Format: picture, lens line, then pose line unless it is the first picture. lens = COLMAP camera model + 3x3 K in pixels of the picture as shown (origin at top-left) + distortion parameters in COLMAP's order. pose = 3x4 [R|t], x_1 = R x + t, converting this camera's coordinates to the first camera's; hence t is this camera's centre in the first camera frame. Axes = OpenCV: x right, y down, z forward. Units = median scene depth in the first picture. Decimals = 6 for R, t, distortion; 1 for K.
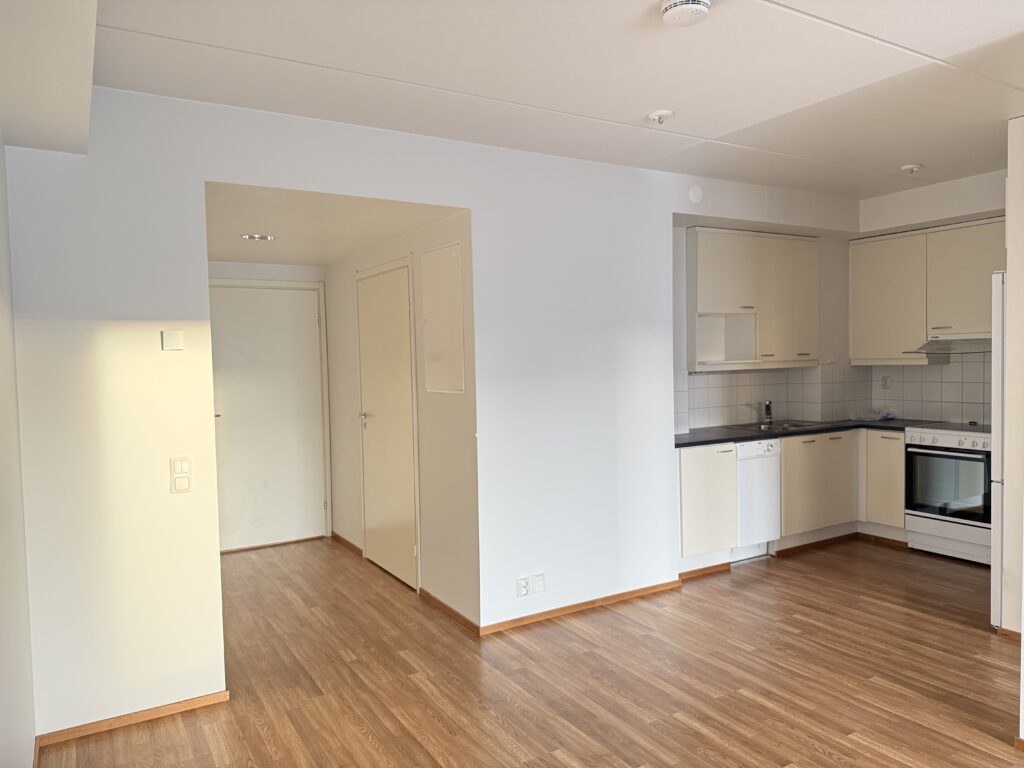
lens RADIAL K [[724.3, 0, 512.0], [0, 724.3, 384.0], [0, 0, 1]] dist [0.004168, -0.001358]
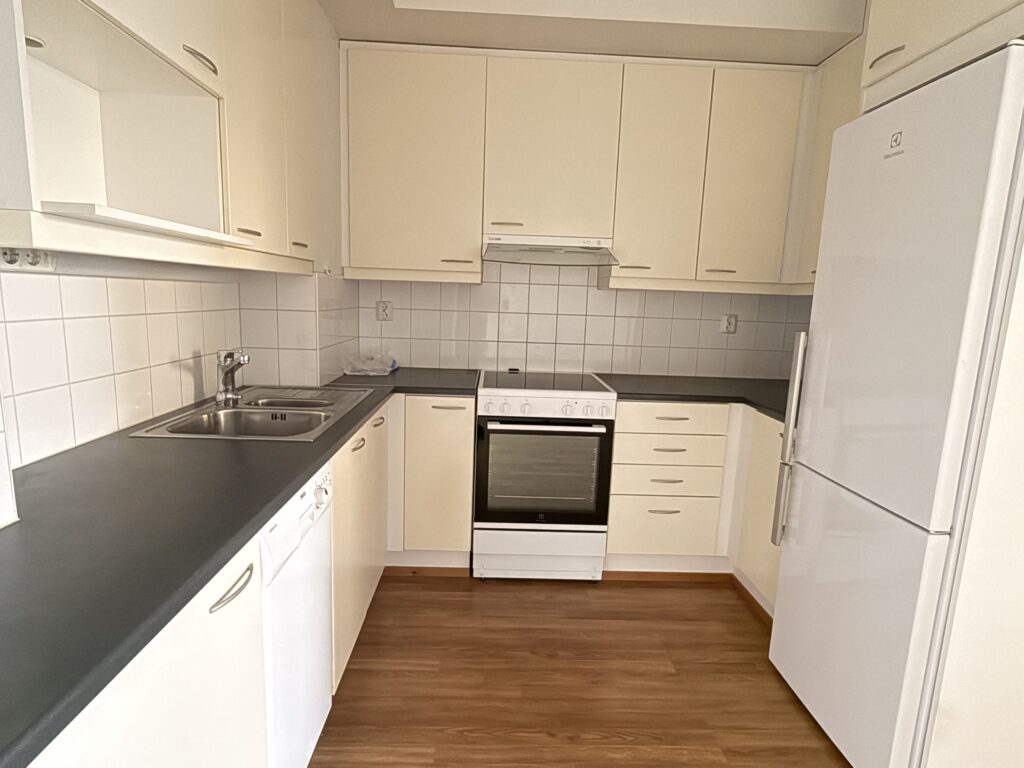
lens RADIAL K [[553.2, 0, 512.0], [0, 553.2, 384.0], [0, 0, 1]] dist [0.013614, -0.000557]
pose [[0.477652, -0.099887, 0.872852, 0.161511], [-0.016273, 0.992339, 0.122465, 0.000807], [-0.878399, -0.072699, 0.472367, 0.750072]]
